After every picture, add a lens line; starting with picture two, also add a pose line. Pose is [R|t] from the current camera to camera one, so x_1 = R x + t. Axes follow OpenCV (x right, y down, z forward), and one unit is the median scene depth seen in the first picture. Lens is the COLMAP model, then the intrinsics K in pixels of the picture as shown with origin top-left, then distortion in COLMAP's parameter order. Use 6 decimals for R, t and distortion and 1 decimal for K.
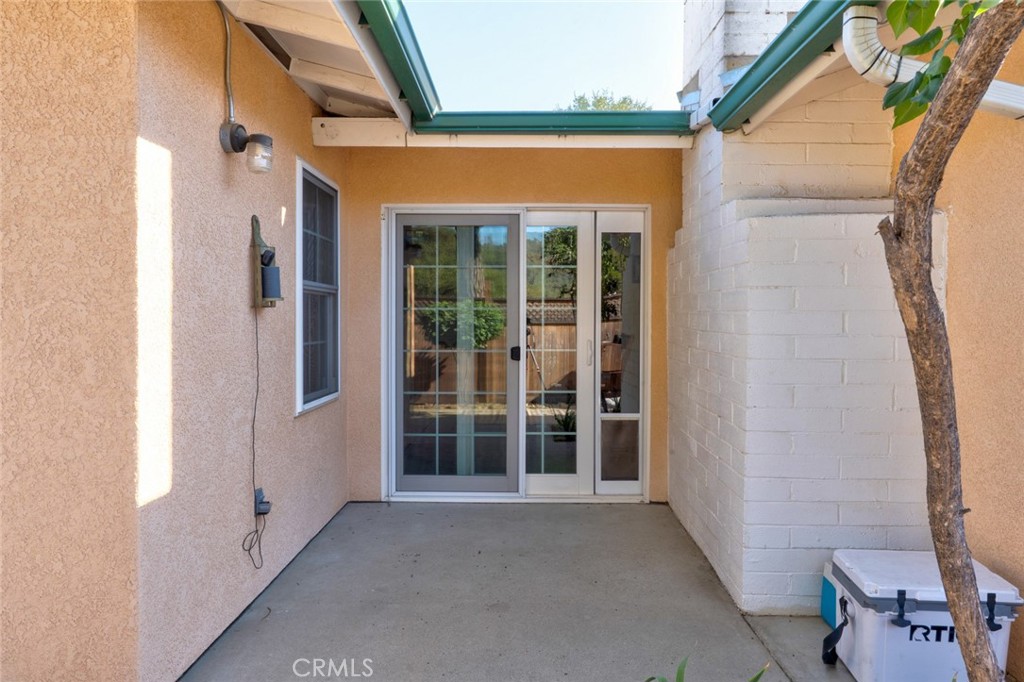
lens RADIAL K [[654.4, 0, 512.0], [0, 654.4, 341.0], [0, 0, 1]] dist [-0.000718, -0.000921]
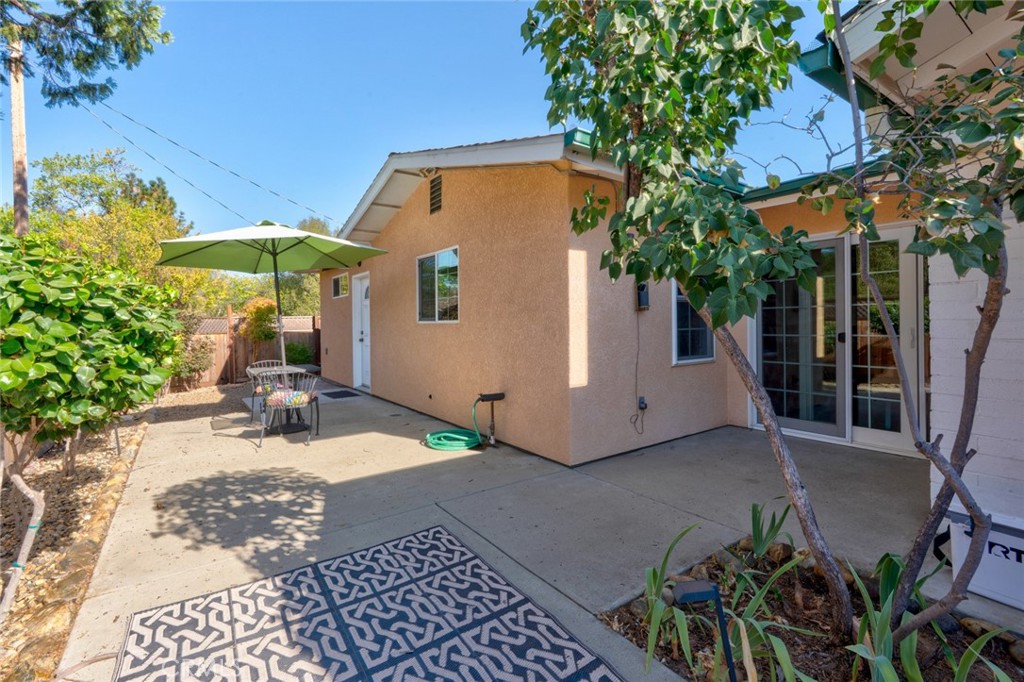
lens RADIAL K [[476.3, 0, 516.9], [0, 476.3, 333.7], [0, 0, 1]] dist [0.000057, 0.000021]
pose [[0.596069, 0.009747, -0.802874, 0.614446], [-0.011196, 0.999930, 0.003827, 0.022158], [0.802855, 0.006708, 0.596136, -0.242827]]
